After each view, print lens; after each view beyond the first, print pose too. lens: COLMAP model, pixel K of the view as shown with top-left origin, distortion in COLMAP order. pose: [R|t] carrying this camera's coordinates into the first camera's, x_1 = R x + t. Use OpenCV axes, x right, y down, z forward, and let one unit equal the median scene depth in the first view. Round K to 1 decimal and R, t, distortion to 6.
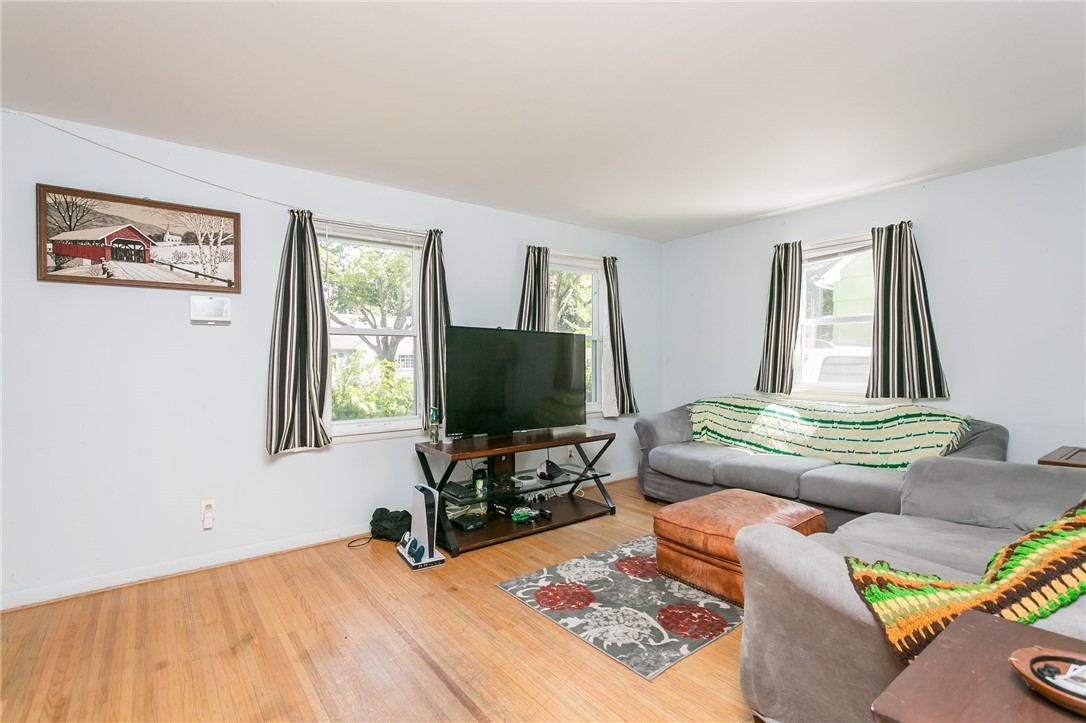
lens RADIAL K [[514.4, 0, 541.5], [0, 514.4, 359.5], [0, 0, 1]] dist [0.002887, 0.000286]
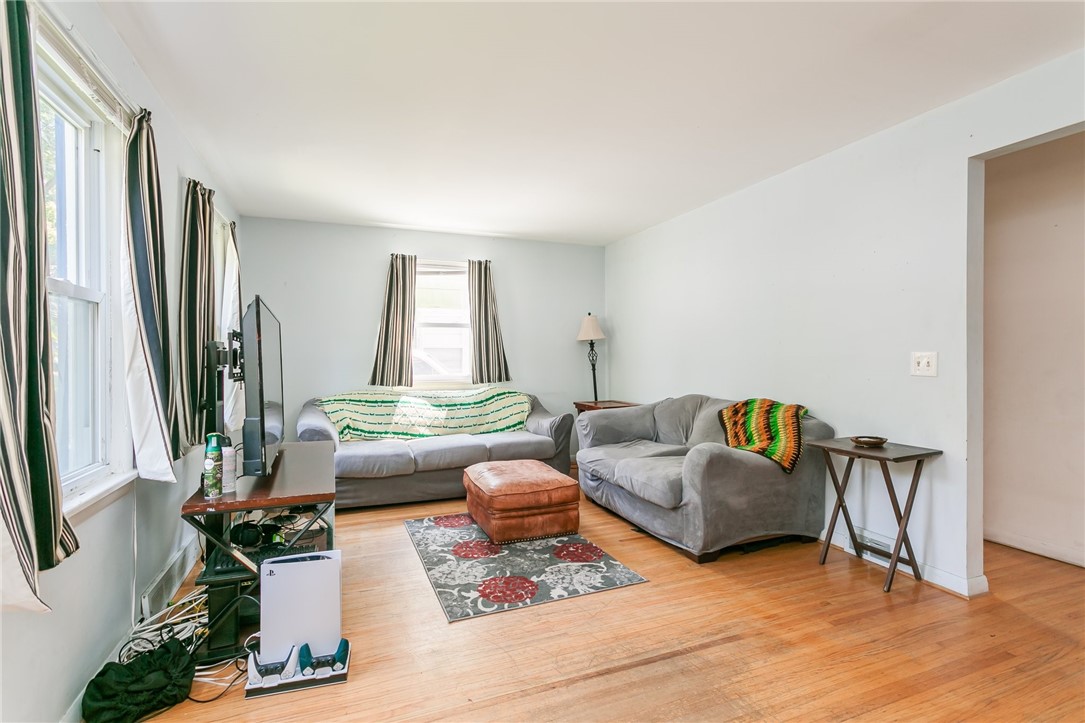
lens RADIAL K [[513.9, 0, 541.0], [0, 513.9, 359.5], [0, 0, 1]] dist [0.002887, 0.000286]
pose [[0.265579, 0.000826, 0.964089, -0.779313], [0.004096, 0.999990, -0.001985, 0.014800], [-0.964080, 0.004476, 0.265573, 0.581275]]
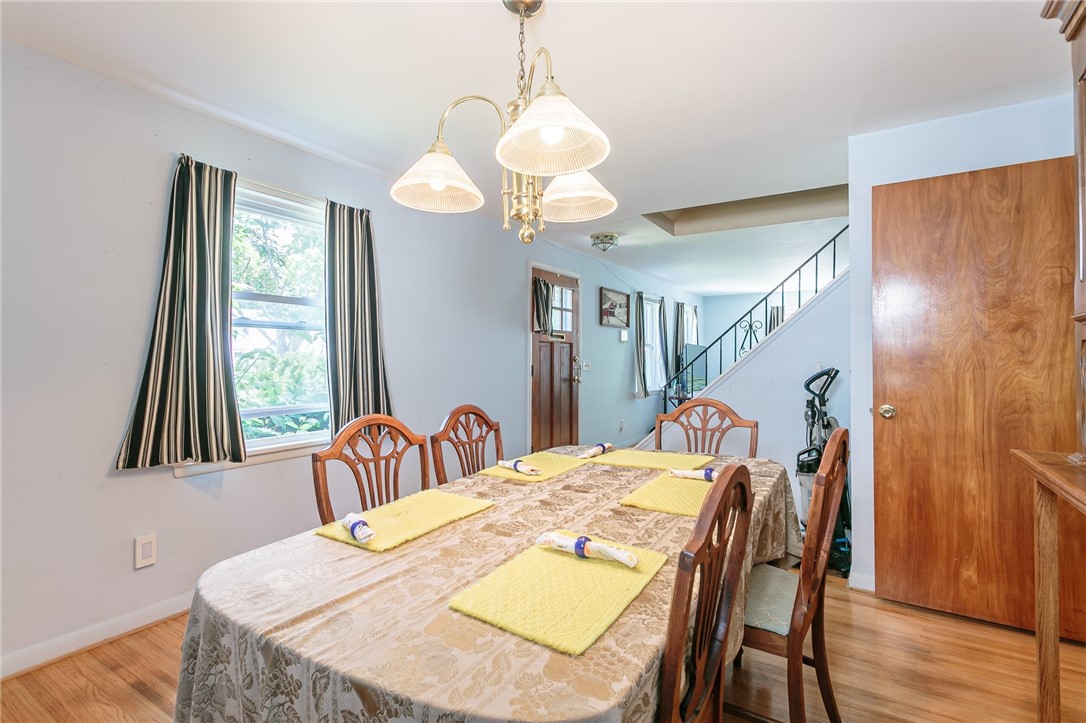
lens RADIAL K [[514.4, 0, 541.5], [0, 514.4, 359.5], [0, 0, 1]] dist [0.002887, 0.000286]
pose [[0.934638, 0.002568, 0.355591, -1.810257], [-0.003420, 0.999993, 0.001766, 0.003592], [-0.355584, -0.002867, 0.934640, -1.024748]]
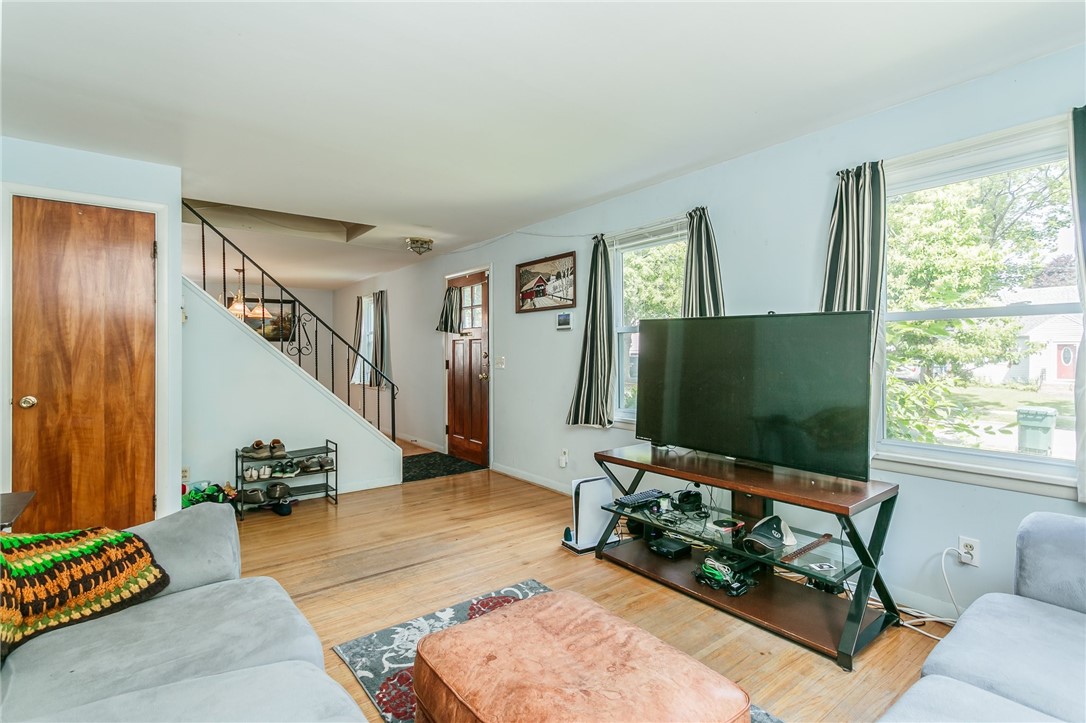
lens RADIAL K [[514.4, 0, 541.5], [0, 514.4, 359.5], [0, 0, 1]] dist [0.002887, 0.000286]
pose [[0.007943, 0.018557, -0.999796, 0.842221], [-0.002054, 0.999826, 0.018541, -0.013506], [0.999966, 0.001906, 0.007980, 0.923005]]
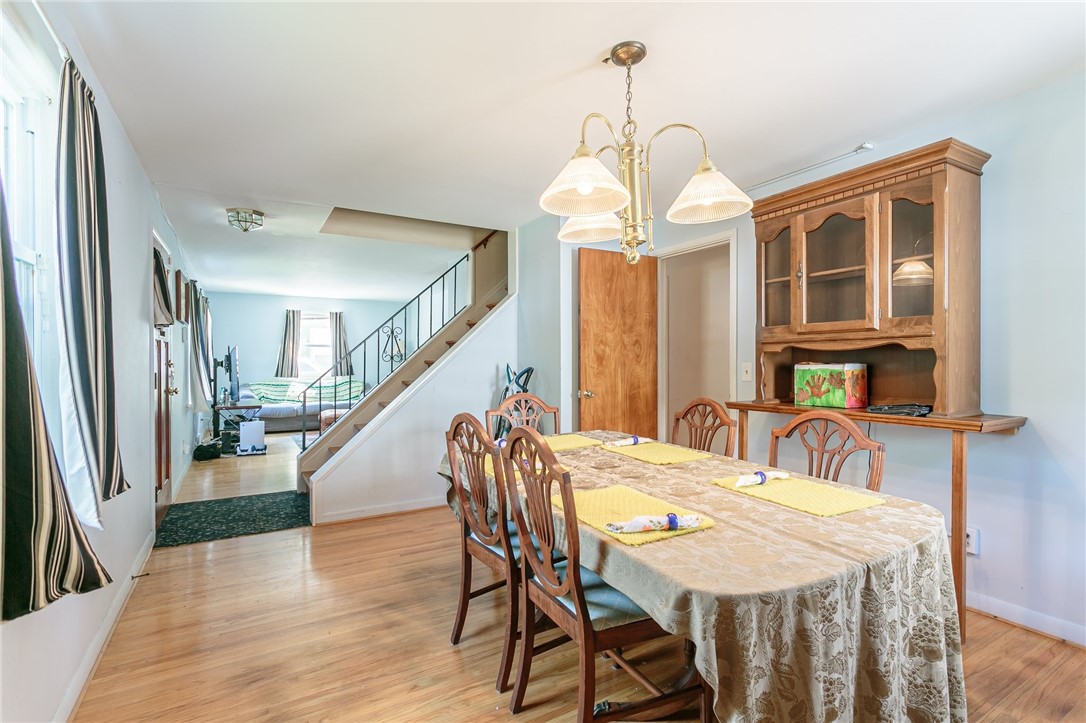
lens RADIAL K [[514.4, 0, 541.5], [0, 514.4, 359.5], [0, 0, 1]] dist [0.002887, 0.000286]
pose [[0.118046, 0.003929, 0.993000, -2.303571], [0.005215, 0.999976, -0.004576, 0.005422], [-0.992994, 0.005718, 0.118023, -0.466576]]
